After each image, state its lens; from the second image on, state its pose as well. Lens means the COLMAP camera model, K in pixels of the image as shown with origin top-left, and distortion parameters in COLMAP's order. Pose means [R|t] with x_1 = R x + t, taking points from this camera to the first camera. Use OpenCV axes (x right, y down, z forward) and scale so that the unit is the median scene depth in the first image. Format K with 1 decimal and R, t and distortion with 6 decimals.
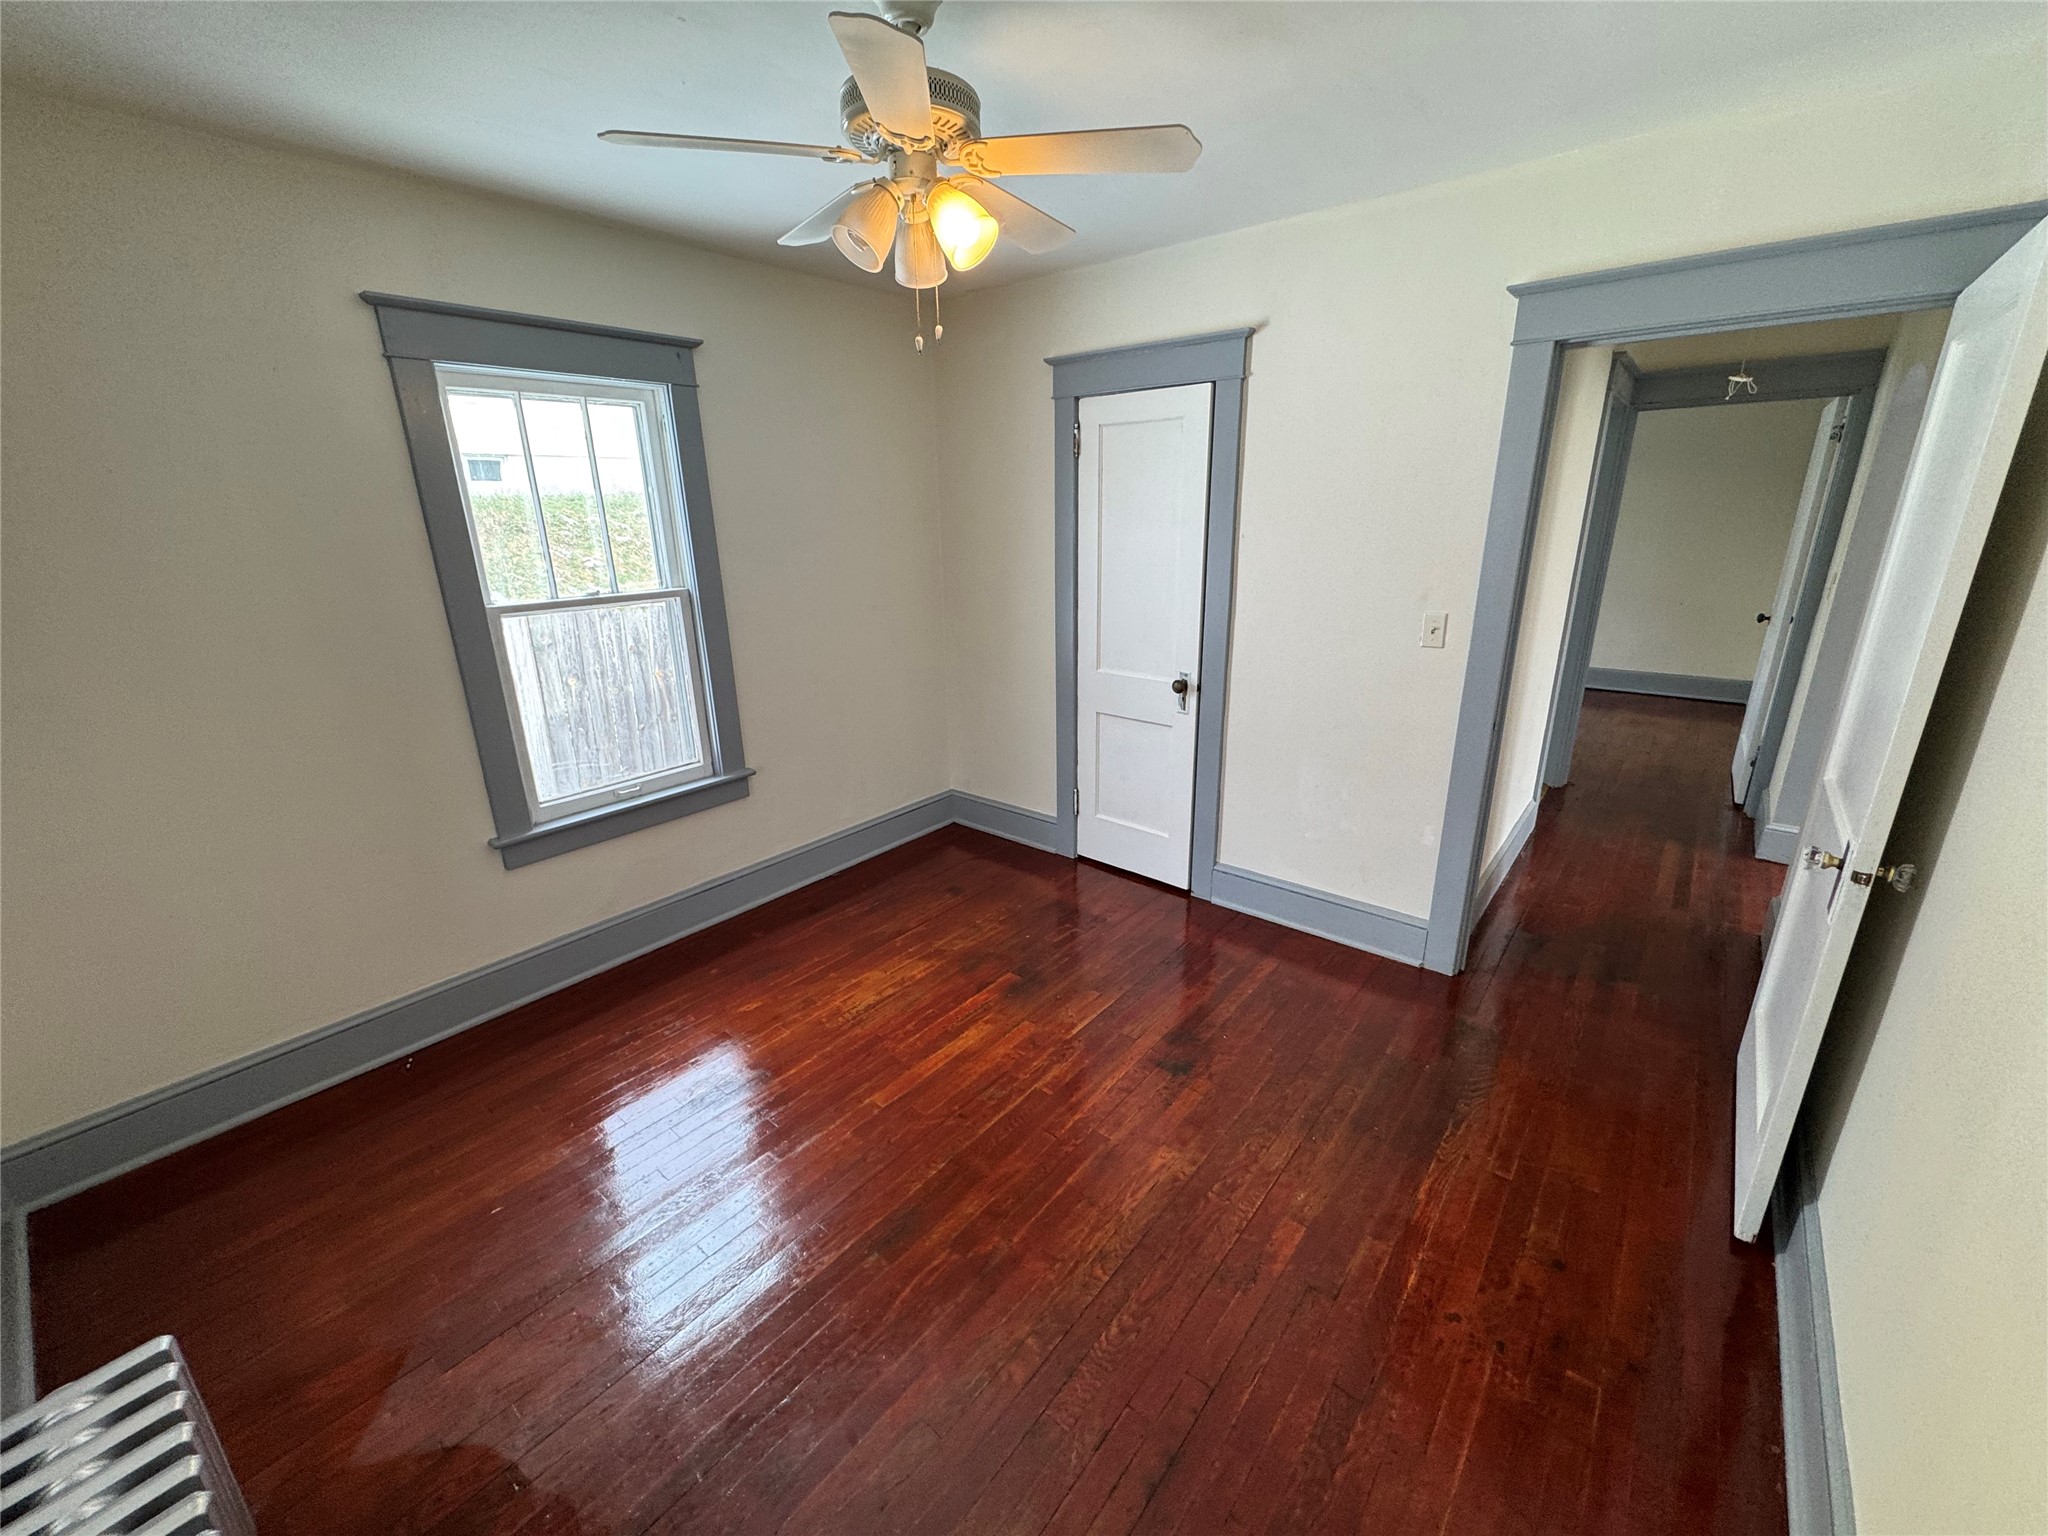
lens RADIAL K [[812.0, 0, 1019.7], [0, 812.0, 763.7], [0, 0, 1]] dist [-0.002032, 0.000128]
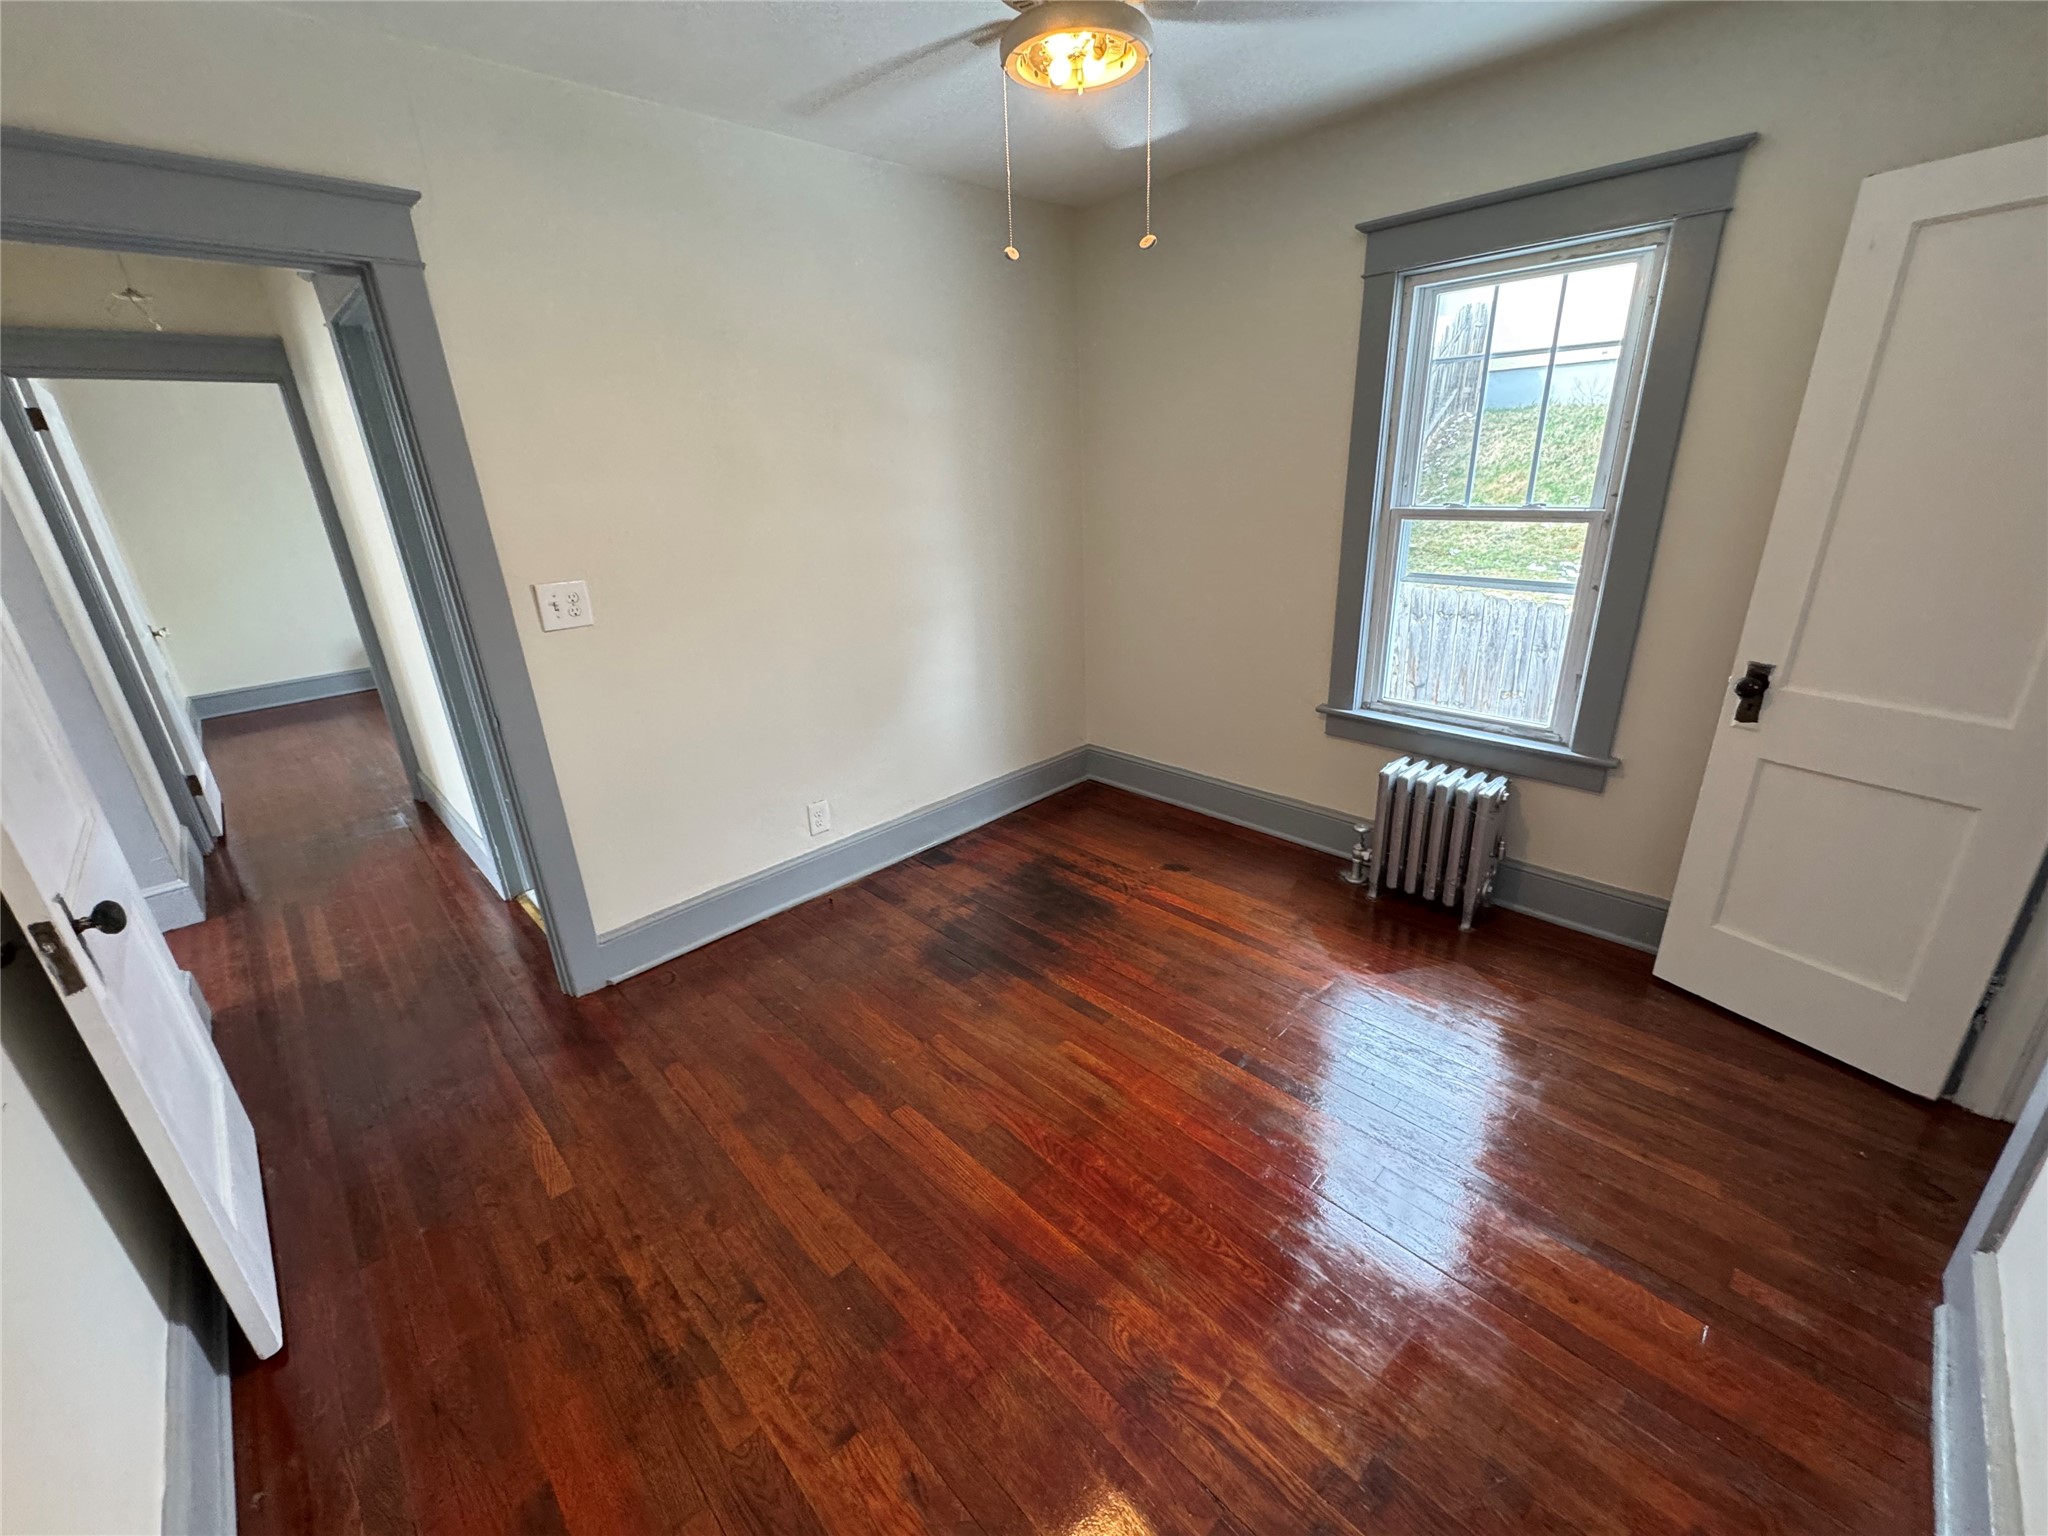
lens RADIAL K [[788.1, 0, 990.3], [0, 788.1, 752.9], [0, 0, 1]] dist [-0.001252, -0.000158]
pose [[-0.093379, 0.362029, -0.927478, 0.491111], [-0.269699, 0.887522, 0.373586, -0.144414], [0.958406, 0.285025, 0.014763, 0.559587]]
